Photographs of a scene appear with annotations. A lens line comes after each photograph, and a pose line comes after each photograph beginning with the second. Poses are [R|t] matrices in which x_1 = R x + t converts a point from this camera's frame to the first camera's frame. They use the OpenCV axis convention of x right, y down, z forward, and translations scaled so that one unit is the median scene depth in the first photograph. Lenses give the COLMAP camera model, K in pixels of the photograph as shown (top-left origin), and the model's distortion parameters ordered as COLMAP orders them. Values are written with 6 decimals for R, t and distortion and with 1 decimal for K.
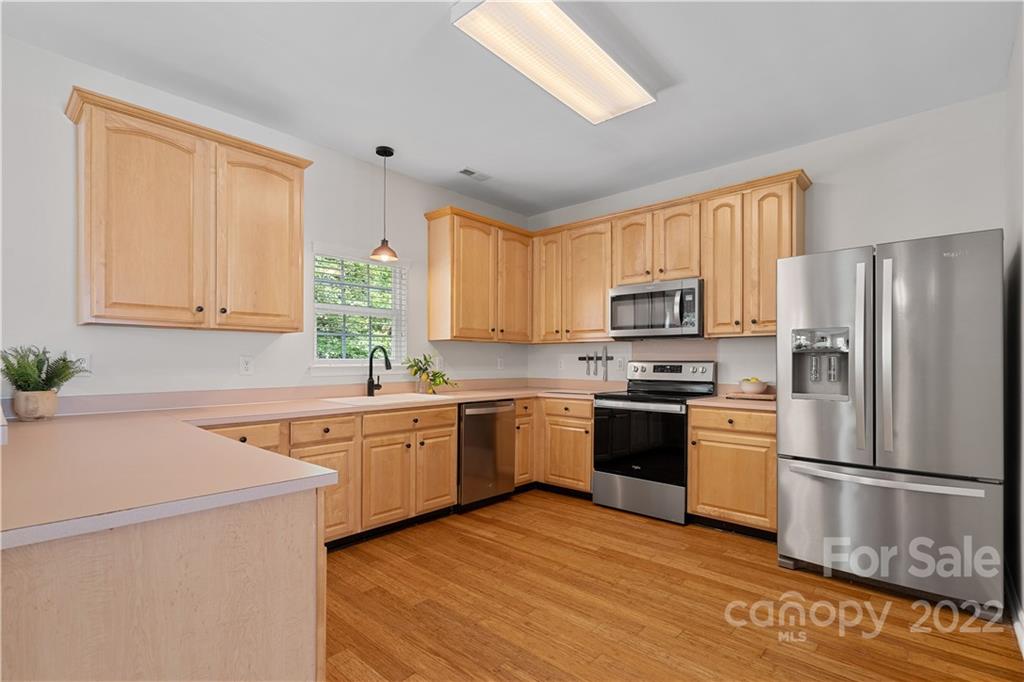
lens RADIAL K [[479.1, 0, 517.2], [0, 479.1, 361.1], [0, 0, 1]] dist [-0.005531, 0.002596]
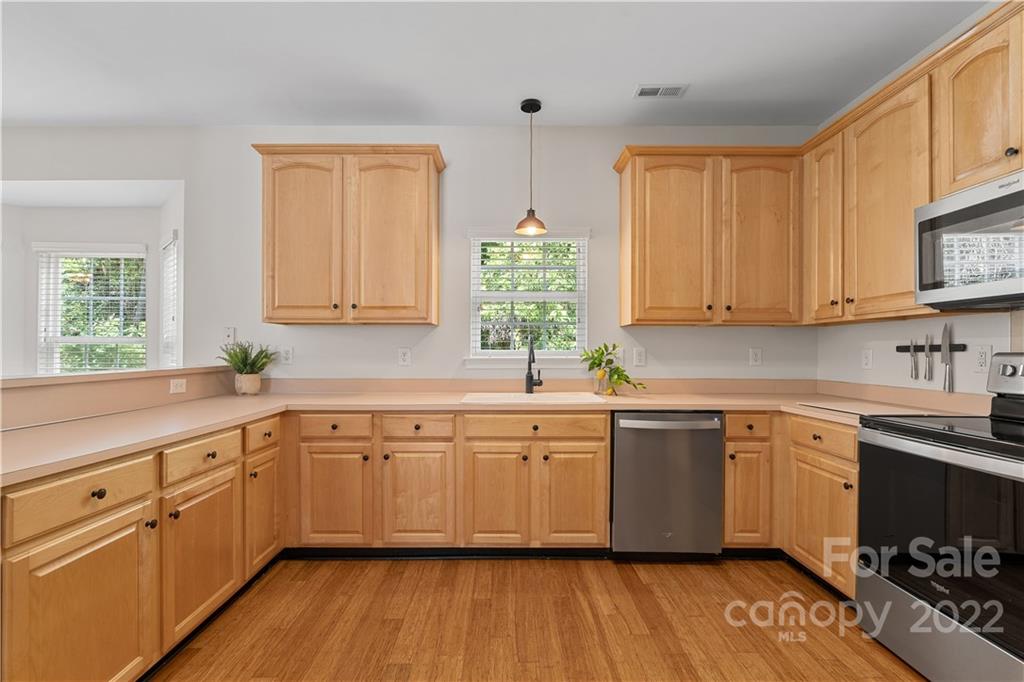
lens RADIAL K [[479.1, 0, 510.0], [0, 479.1, 350.1], [0, 0, 1]] dist [-0.005531, 0.002596]
pose [[0.664350, -0.003111, -0.747415, 0.298596], [-0.001320, 0.999985, -0.005336, -0.000095], [0.747420, 0.004531, 0.664336, 0.368859]]
